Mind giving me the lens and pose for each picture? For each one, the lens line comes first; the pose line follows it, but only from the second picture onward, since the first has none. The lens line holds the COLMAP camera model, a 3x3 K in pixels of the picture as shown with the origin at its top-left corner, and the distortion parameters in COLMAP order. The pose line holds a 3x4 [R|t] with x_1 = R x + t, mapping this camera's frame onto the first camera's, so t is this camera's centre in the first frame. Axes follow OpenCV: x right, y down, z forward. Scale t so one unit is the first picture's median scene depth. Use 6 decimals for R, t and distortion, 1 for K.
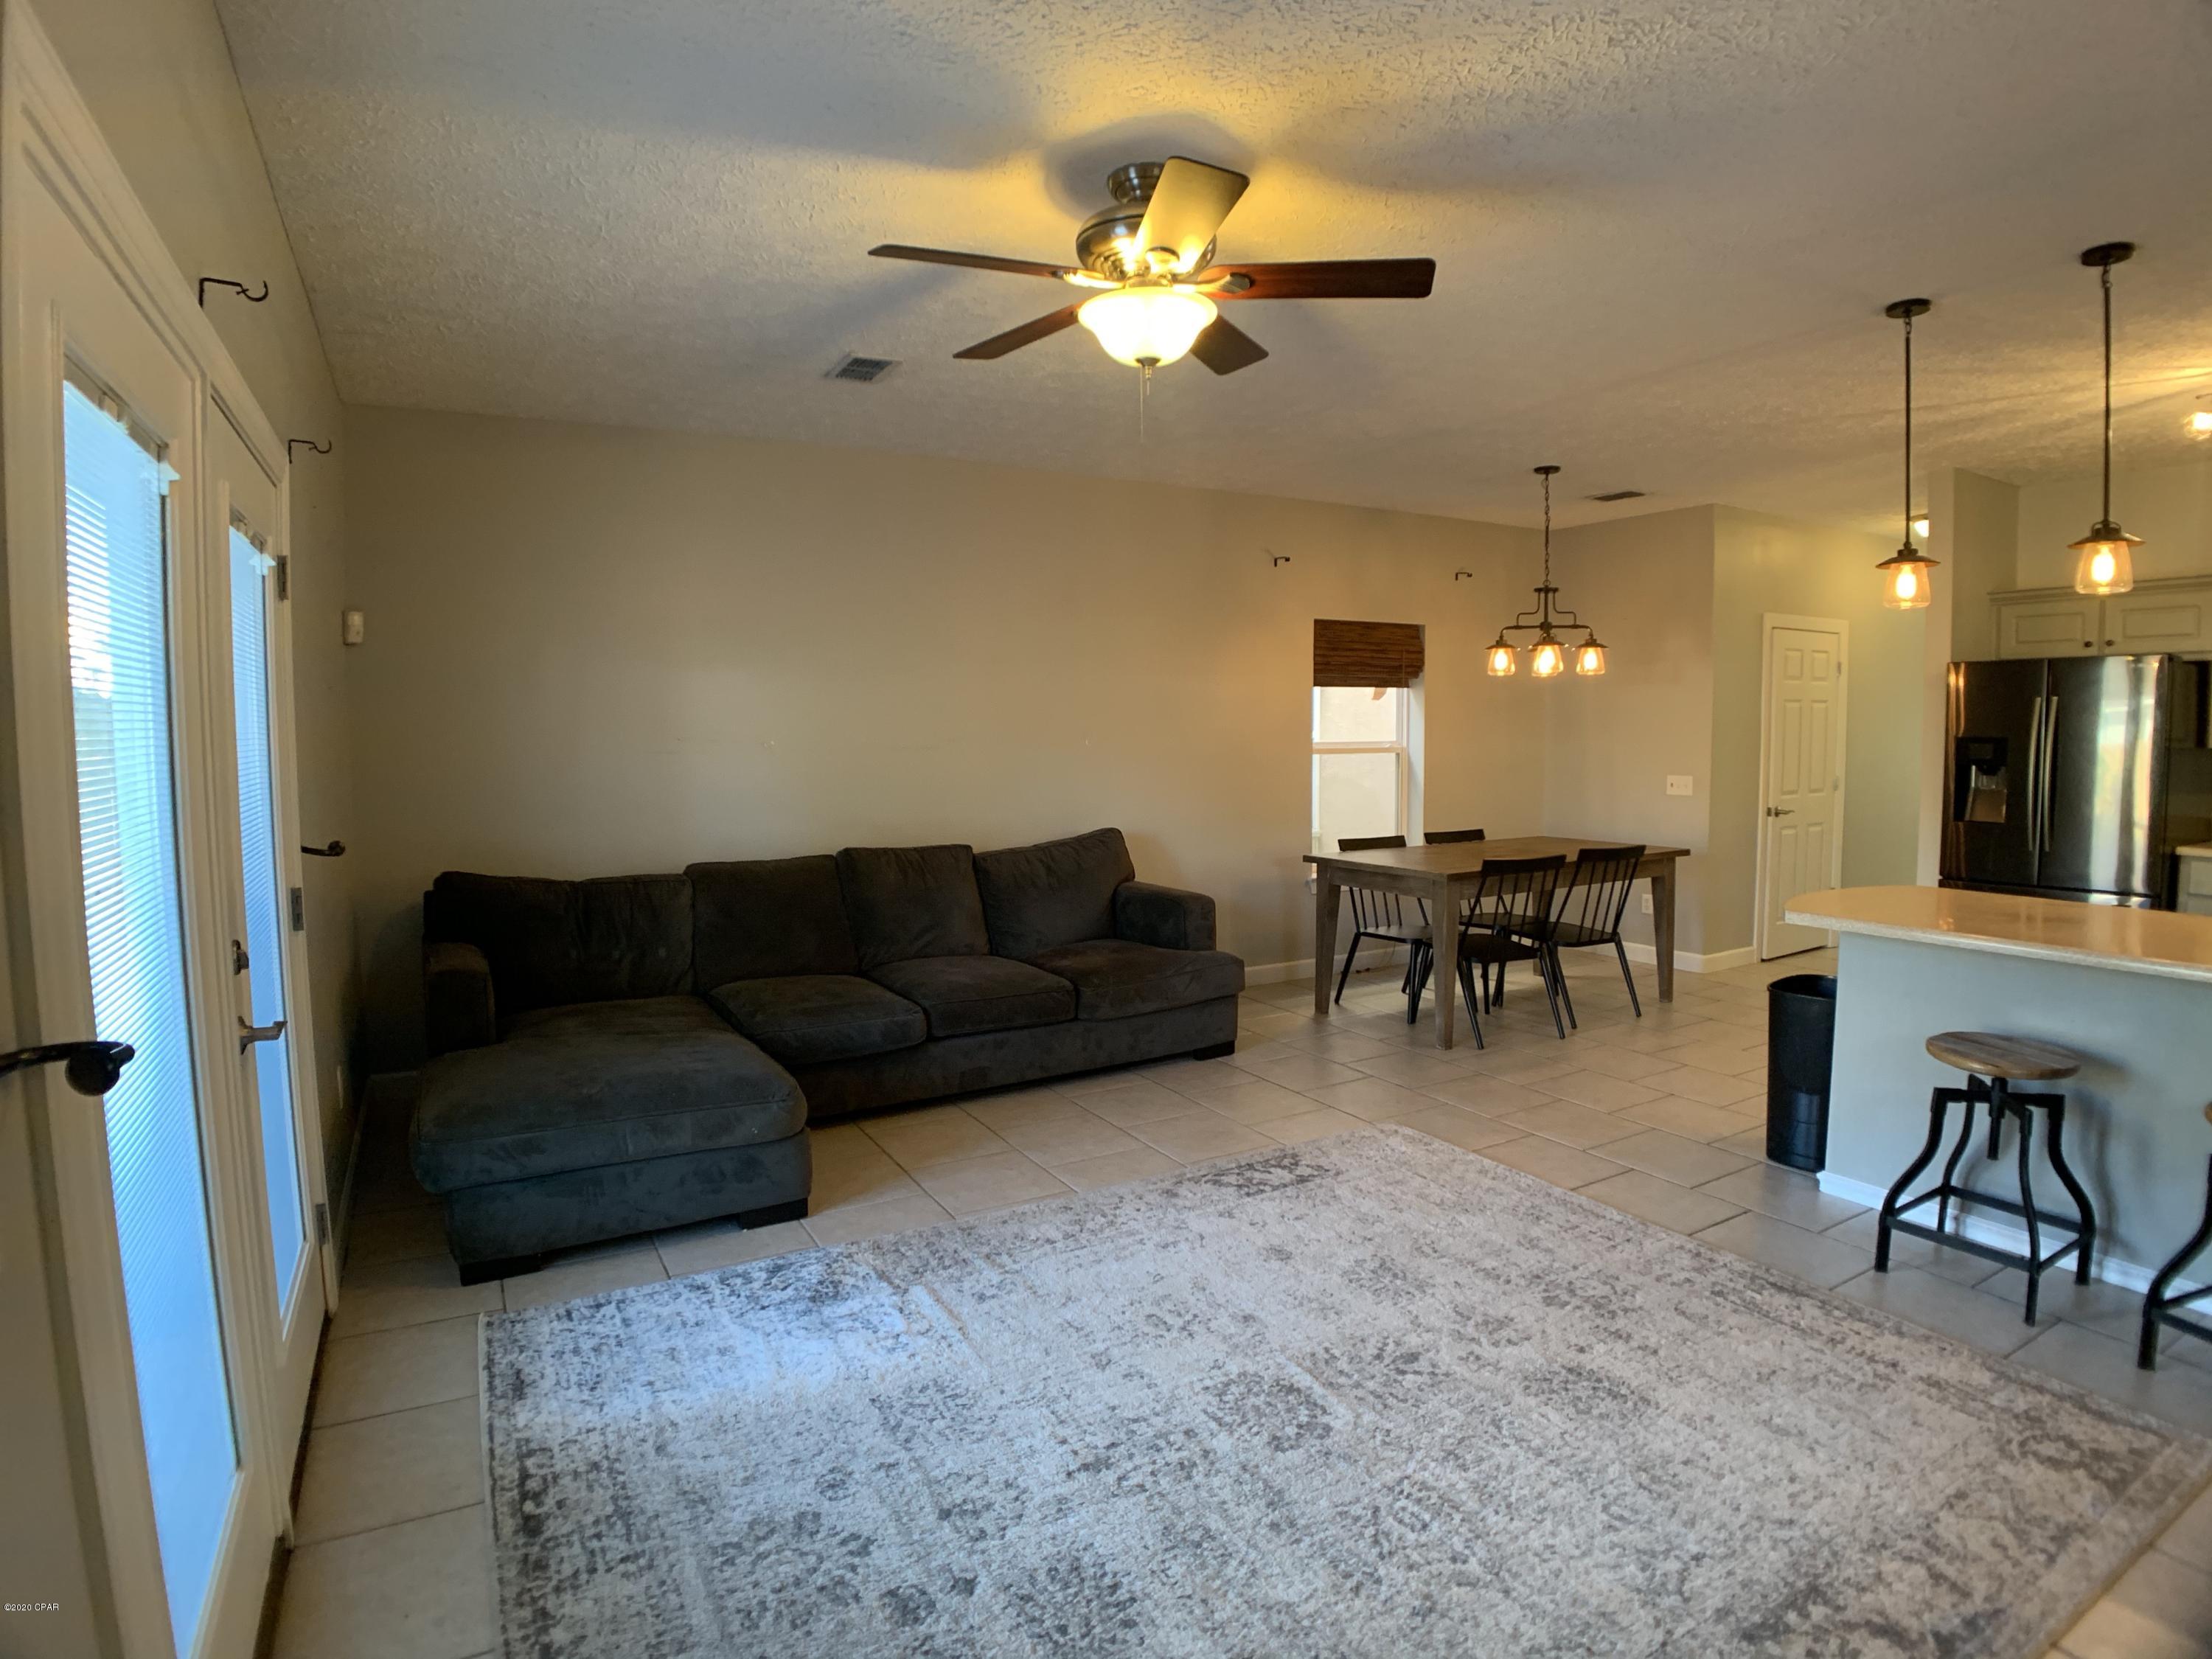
lens RADIAL K [[1167.1, 0, 1072.8], [0, 1167.1, 803.9], [0, 0, 1]] dist [-0.095968, 0.016111]
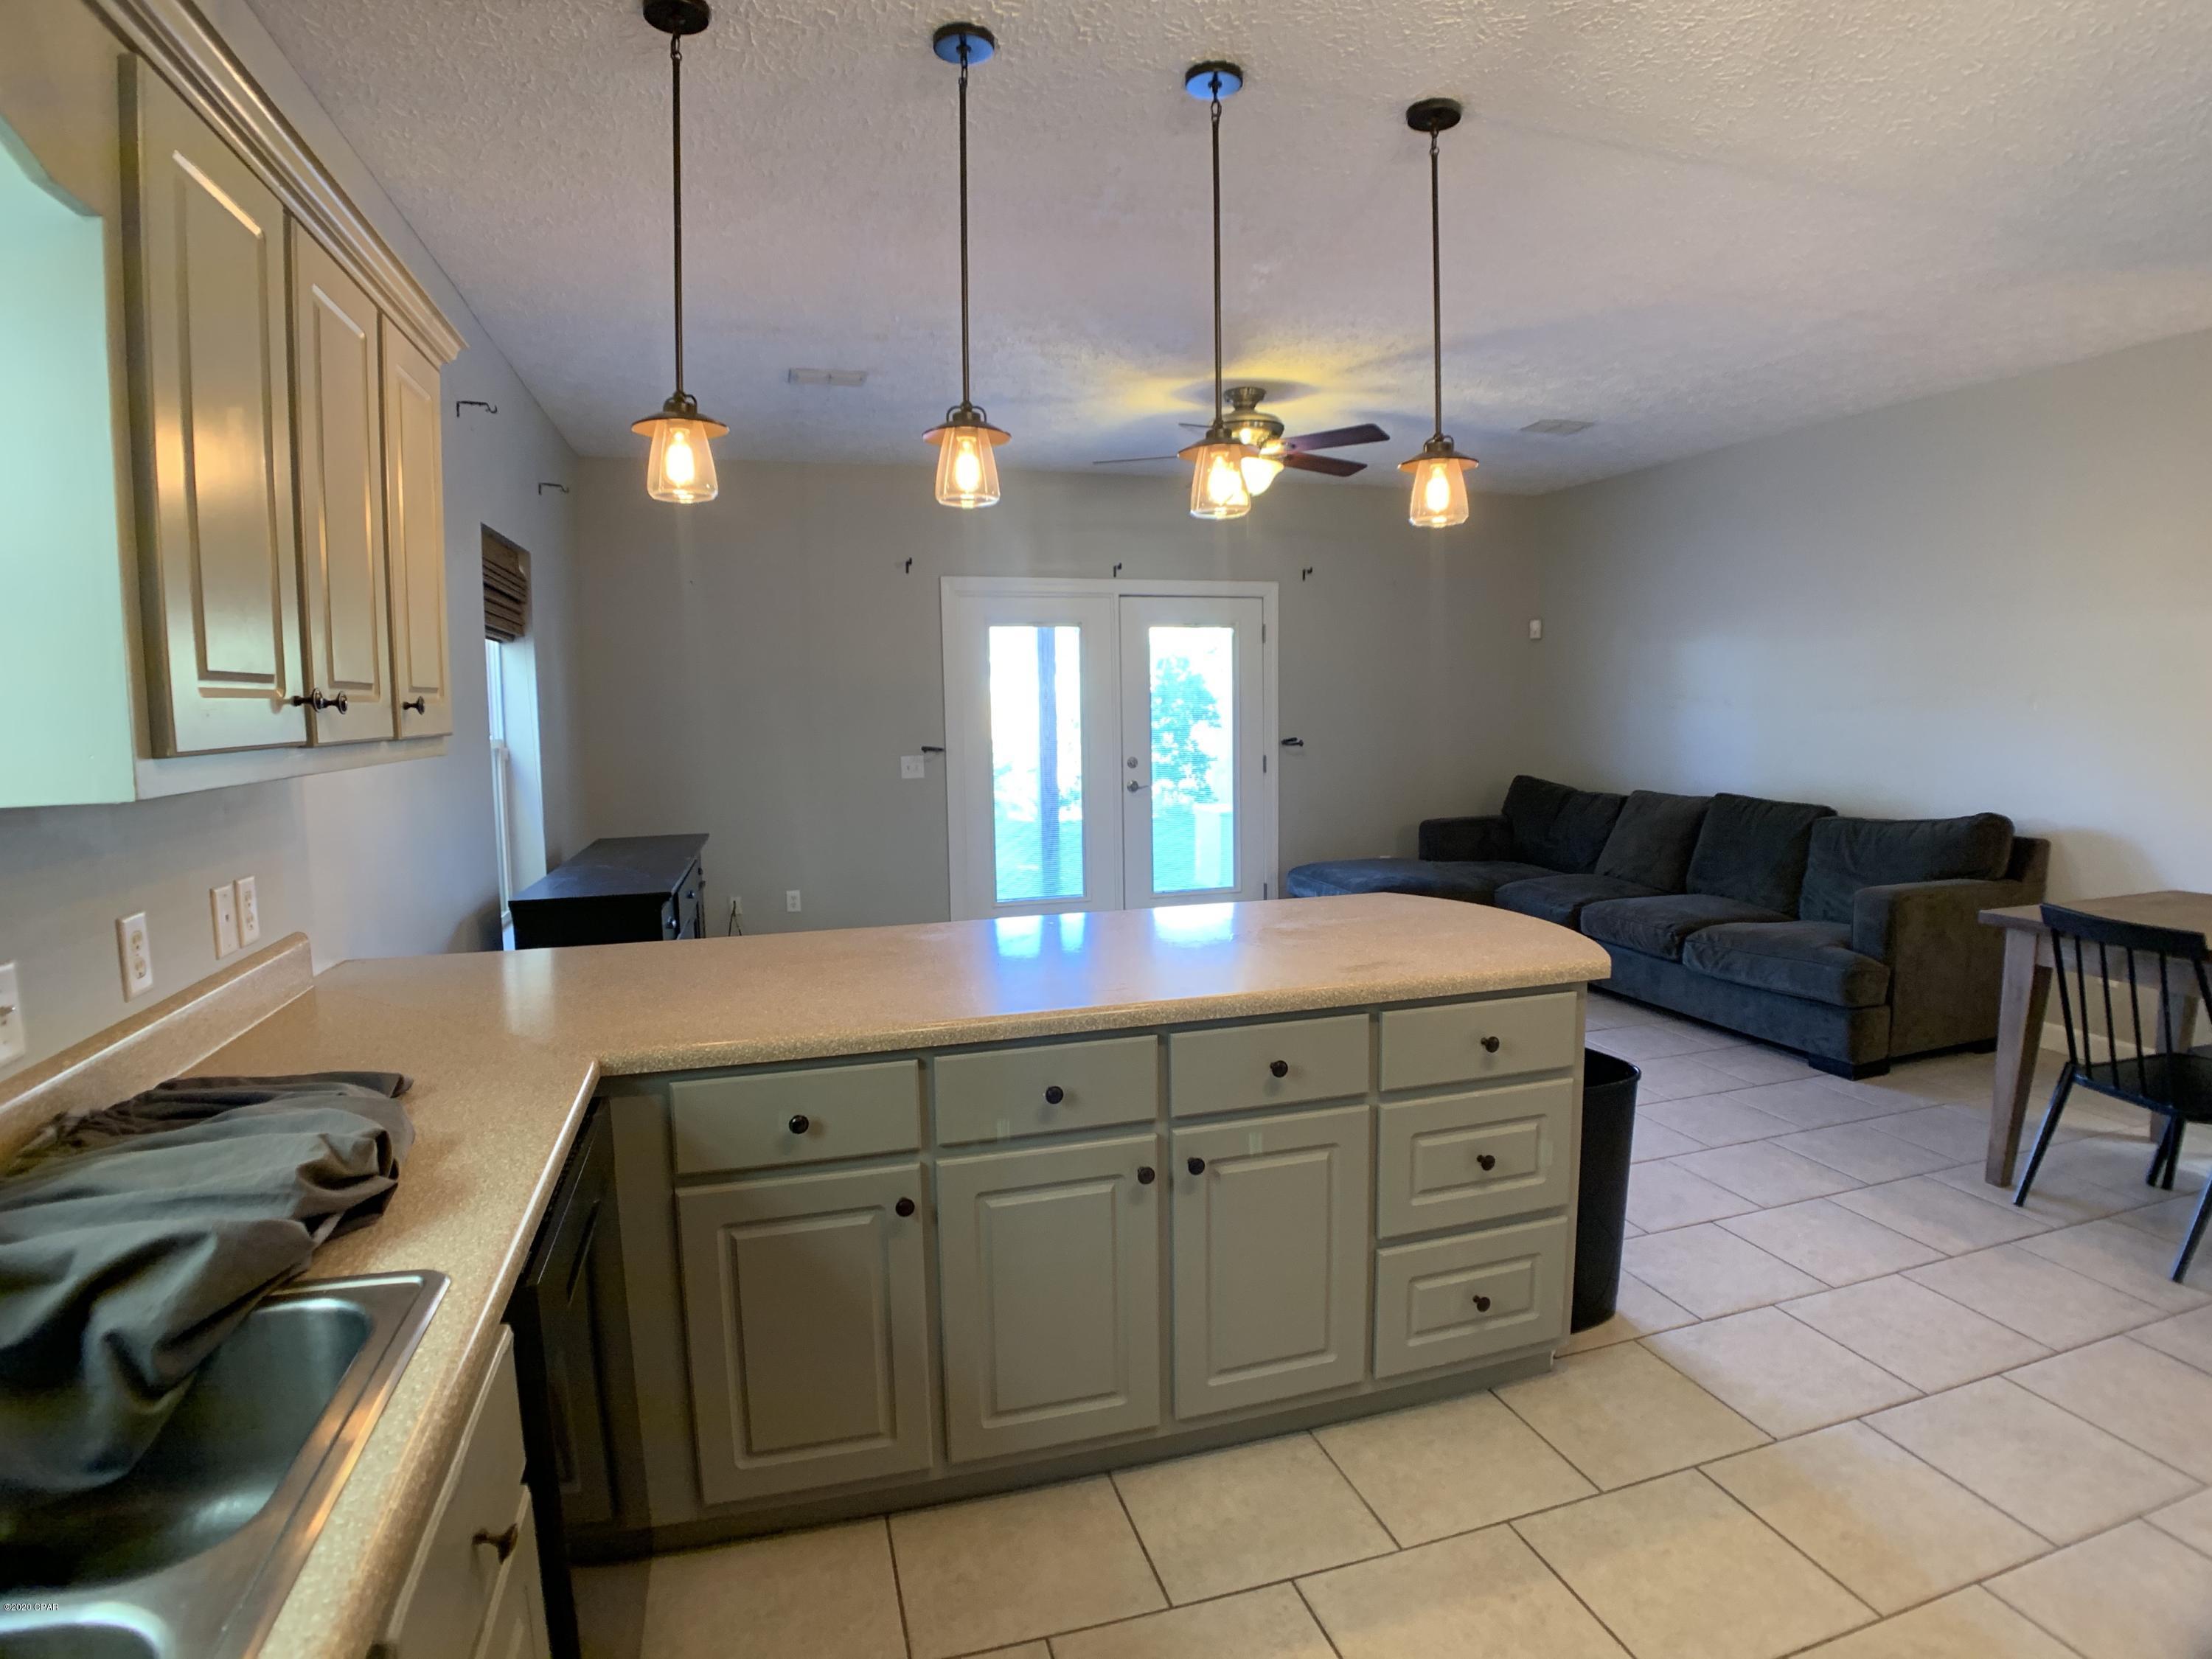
lens RADIAL K [[1167.1, 0, 1102.1], [0, 1167.1, 813.6], [0, 0, 1]] dist [-0.095968, 0.016111]
pose [[-0.214055, 0.102310, -0.971449, 1.802107], [-0.049650, 0.992075, 0.115422, -0.073810], [0.975559, 0.072939, -0.207279, 1.097556]]
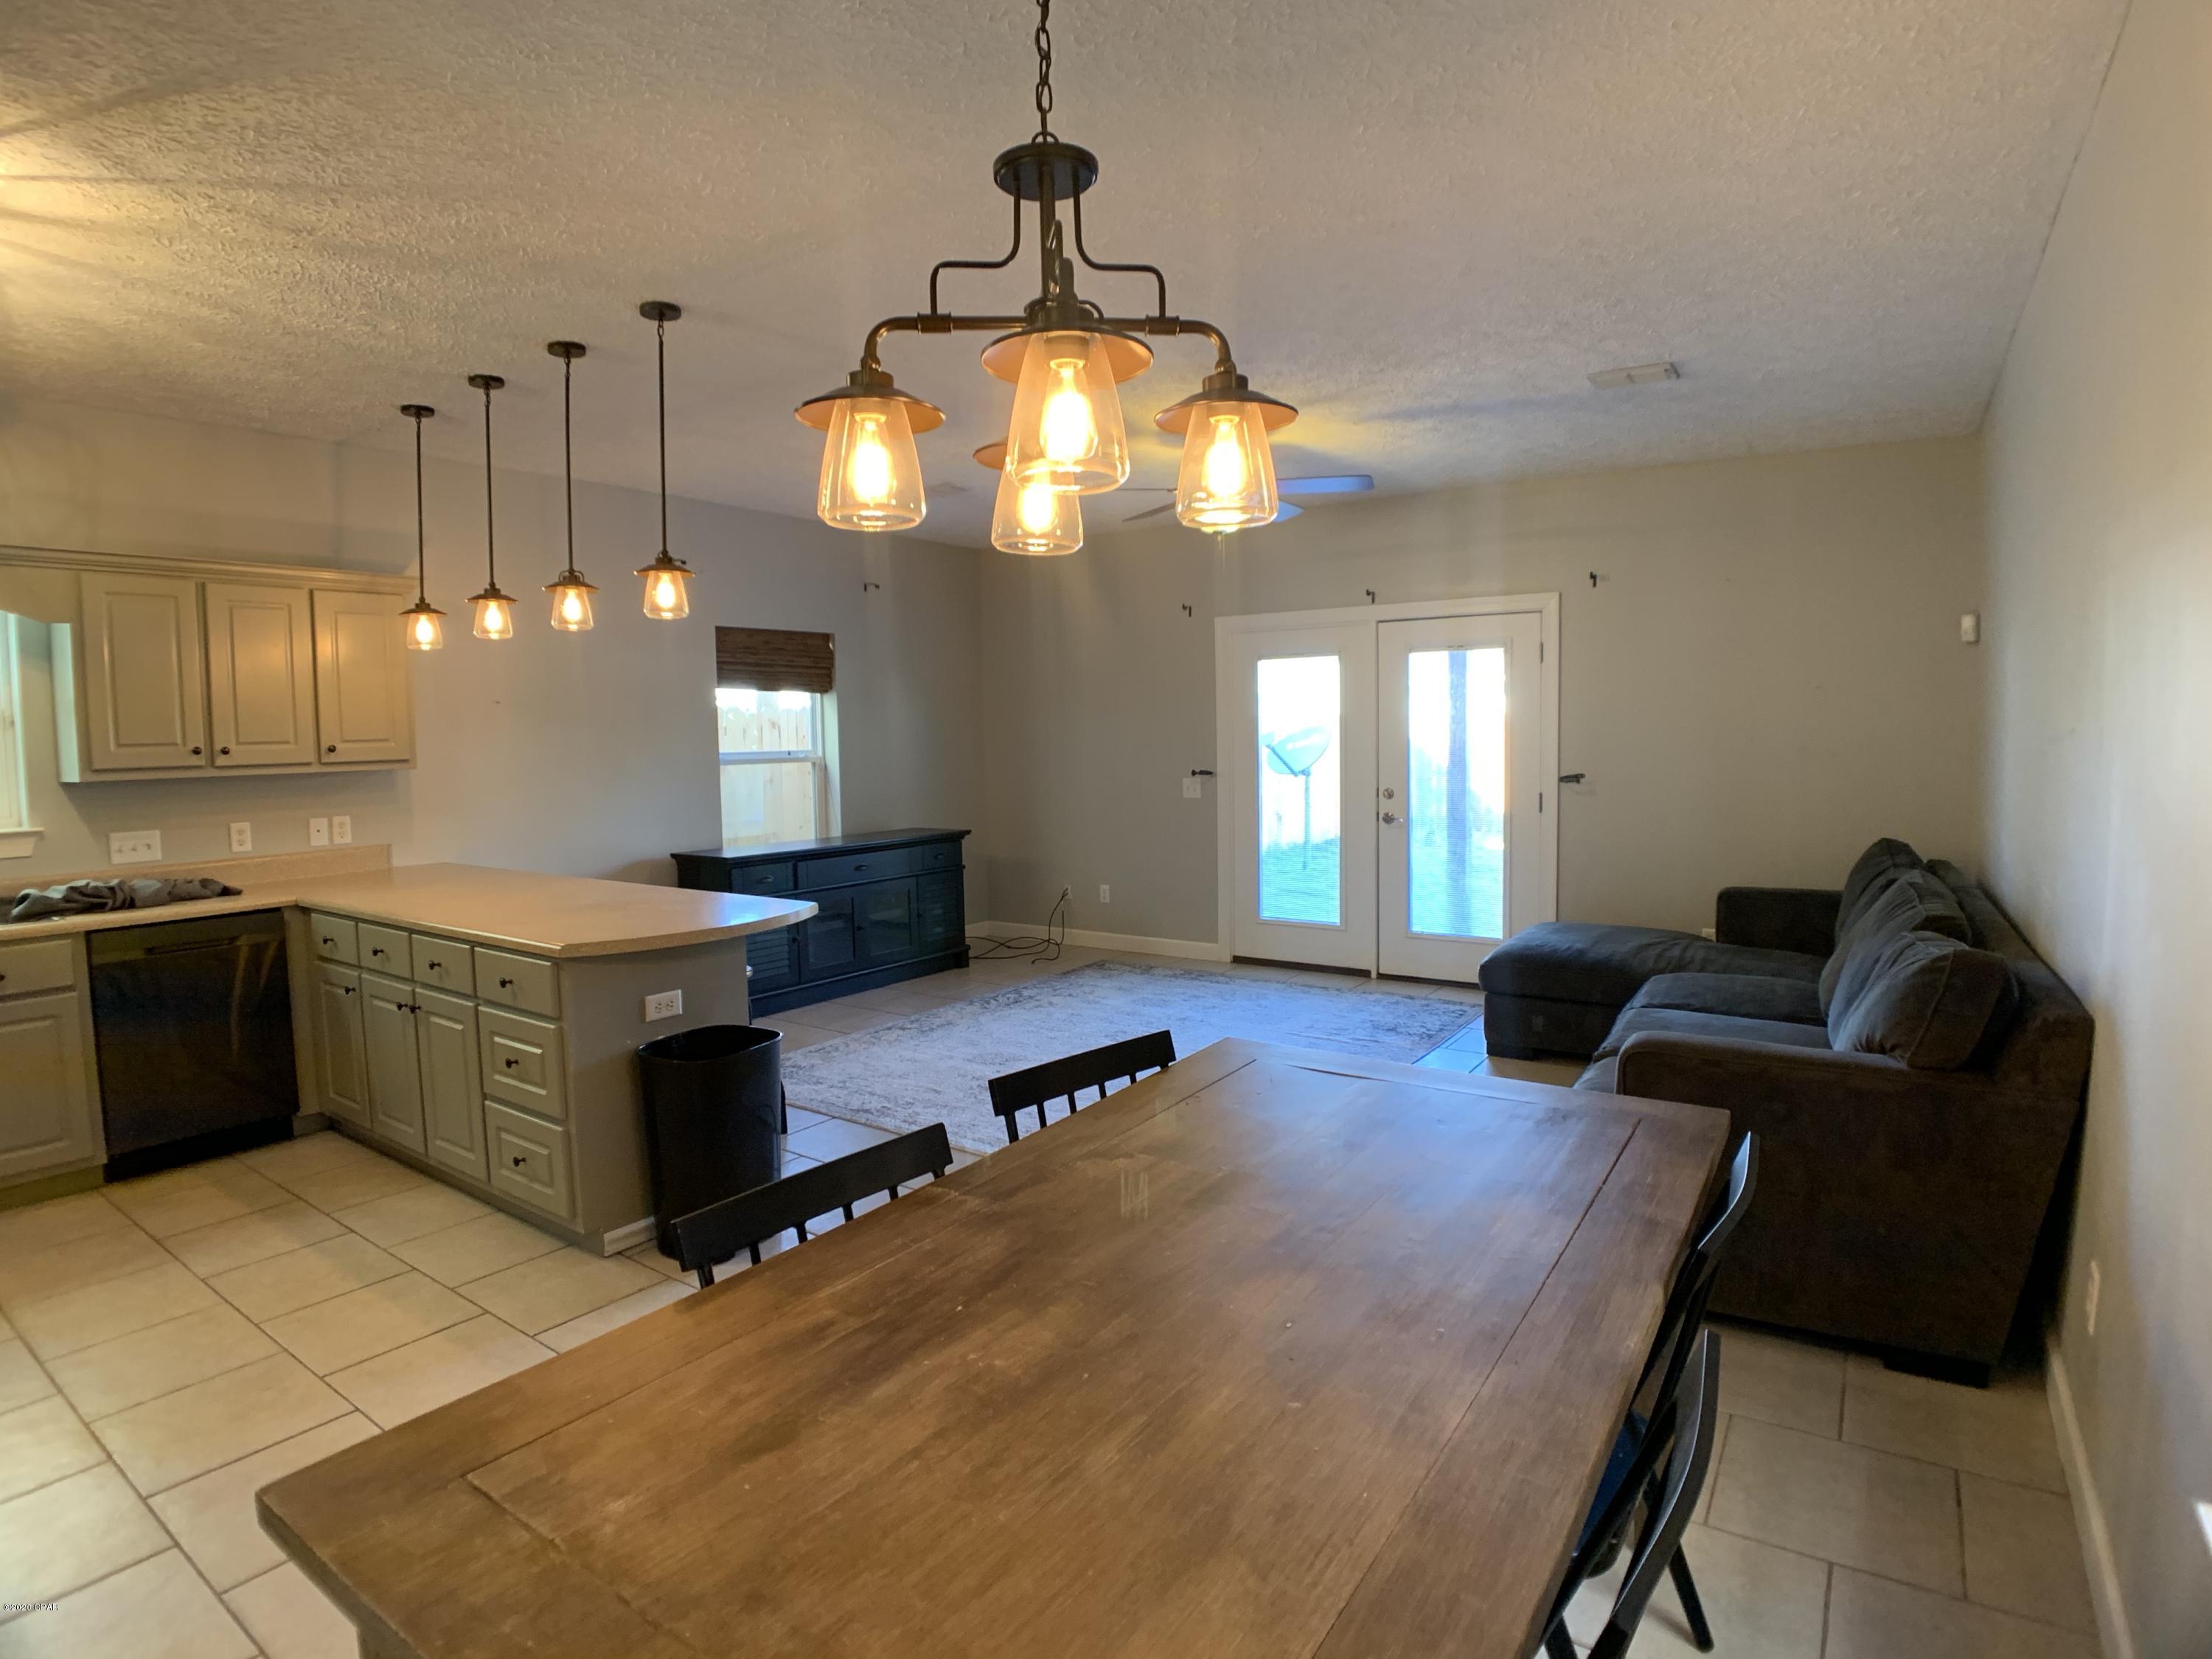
lens RADIAL K [[1167.1, 0, 1100.3], [0, 1167.1, 818.6], [0, 0, 1]] dist [-0.095968, 0.016111]
pose [[-0.893561, 0.054887, -0.445574, 1.007306], [-0.007954, 0.990407, 0.137952, -0.166543], [0.448871, 0.126812, -0.884553, 2.412716]]
